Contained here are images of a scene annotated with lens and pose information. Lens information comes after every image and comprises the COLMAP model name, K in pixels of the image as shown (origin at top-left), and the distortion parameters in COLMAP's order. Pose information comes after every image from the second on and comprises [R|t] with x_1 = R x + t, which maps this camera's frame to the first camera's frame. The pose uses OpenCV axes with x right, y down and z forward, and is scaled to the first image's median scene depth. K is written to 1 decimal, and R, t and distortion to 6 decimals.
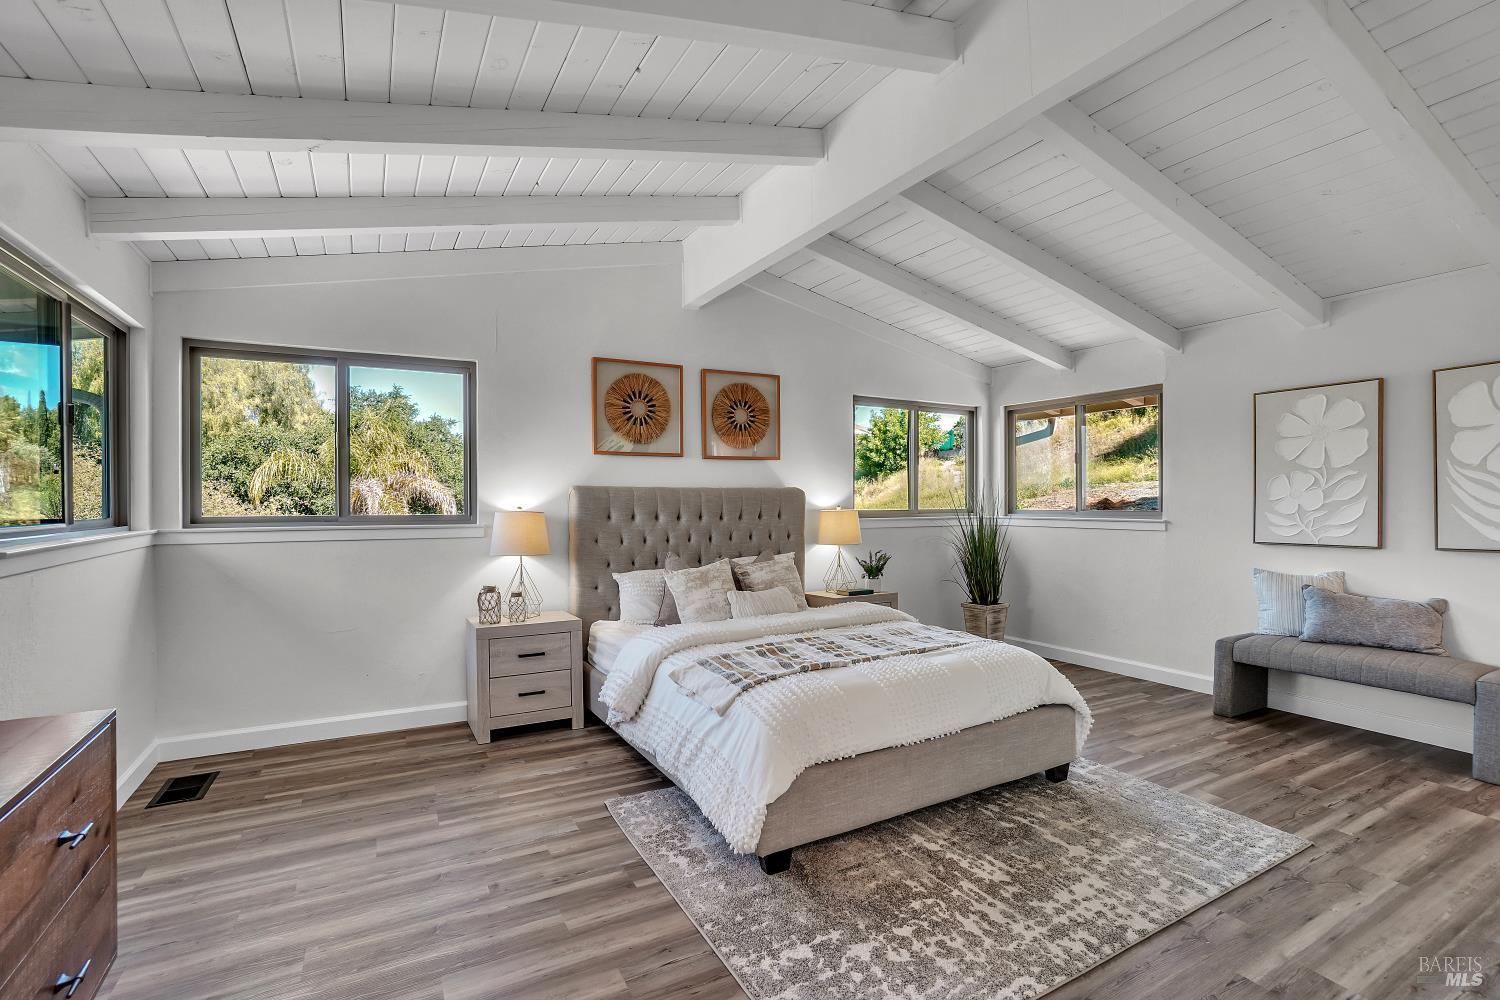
lens RADIAL K [[688.7, 0, 747.7], [0, 688.7, 505.6], [0, 0, 1]] dist [-0.047932, 0.013207]
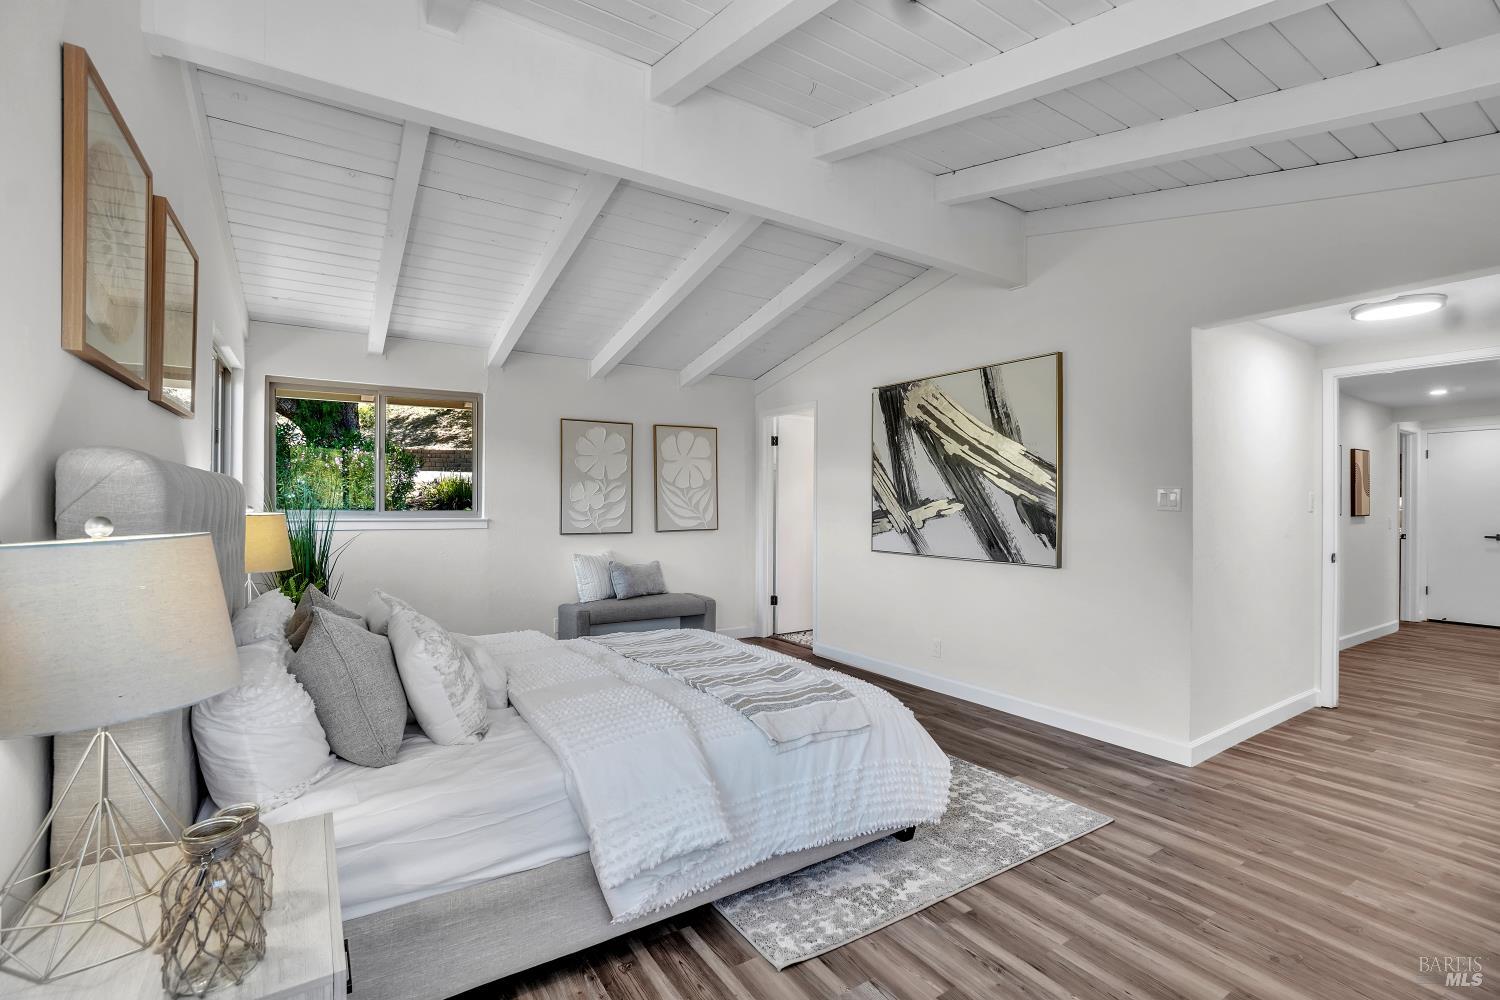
lens RADIAL K [[688.7, 0, 748.8], [0, 688.7, 507.6], [0, 0, 1]] dist [-0.047932, 0.013207]
pose [[-0.080743, -0.003825, 0.996728, -0.697078], [0.000053, 0.999993, 0.003842, -0.001233], [-0.996735, 0.000363, -0.080743, 0.897755]]
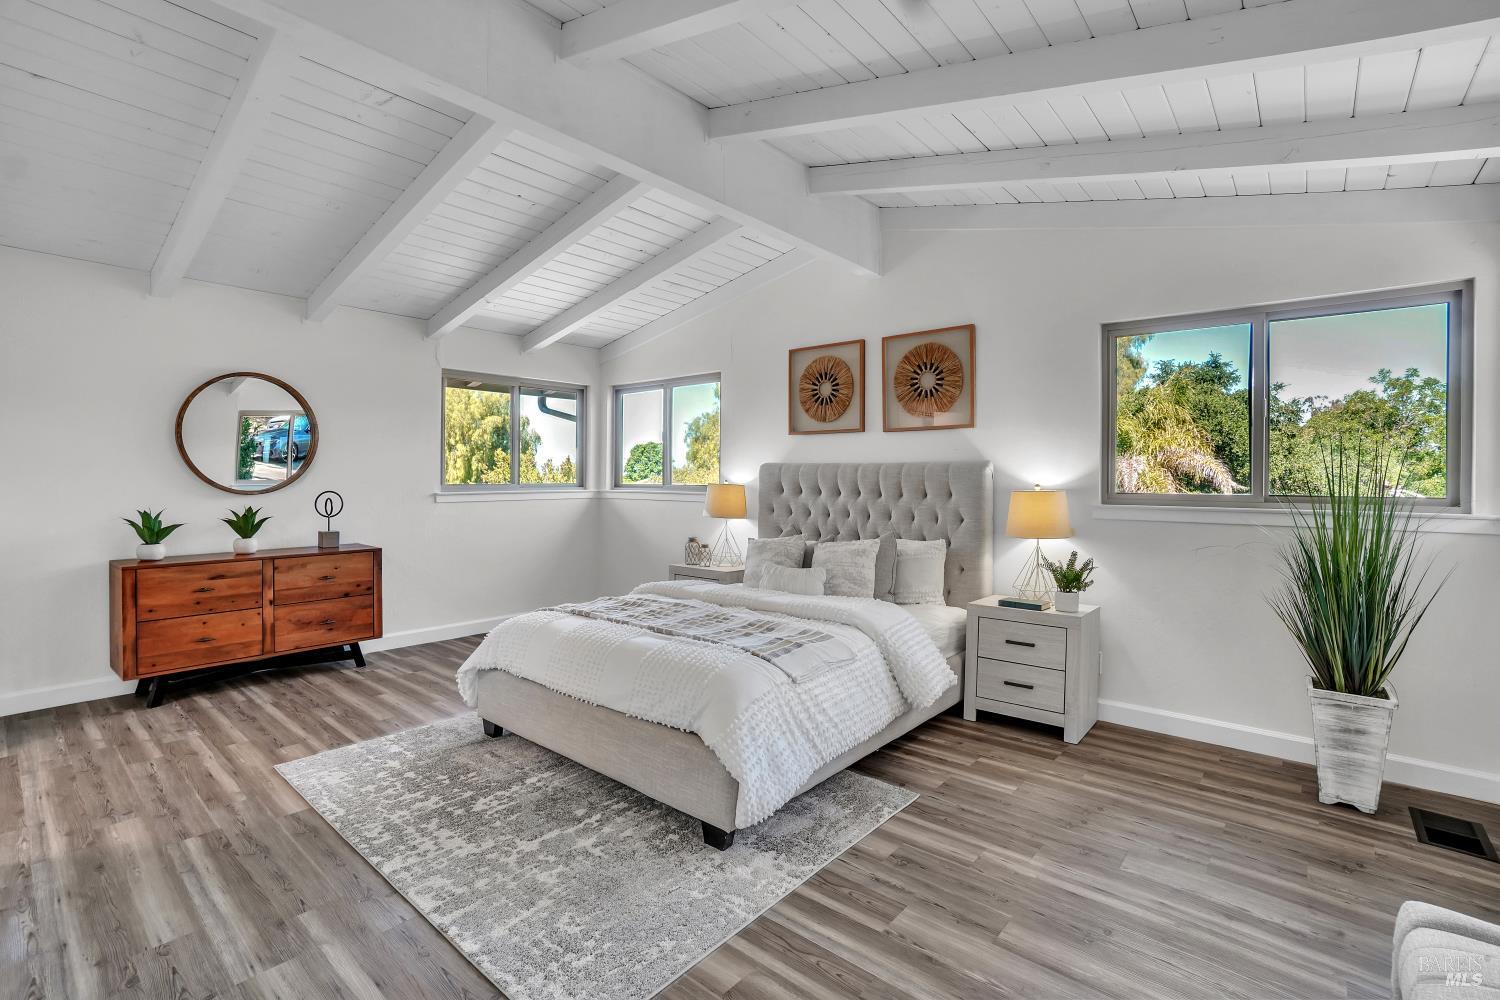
lens RADIAL K [[688.7, 0, 717.2], [0, 688.7, 470.6], [0, 0, 1]] dist [-0.047932, 0.013207]
pose [[0.324575, -0.003574, -0.945853, 1.030040], [-0.015032, 0.999847, -0.008936, -0.004888], [0.945741, 0.017118, 0.324471, 0.654473]]
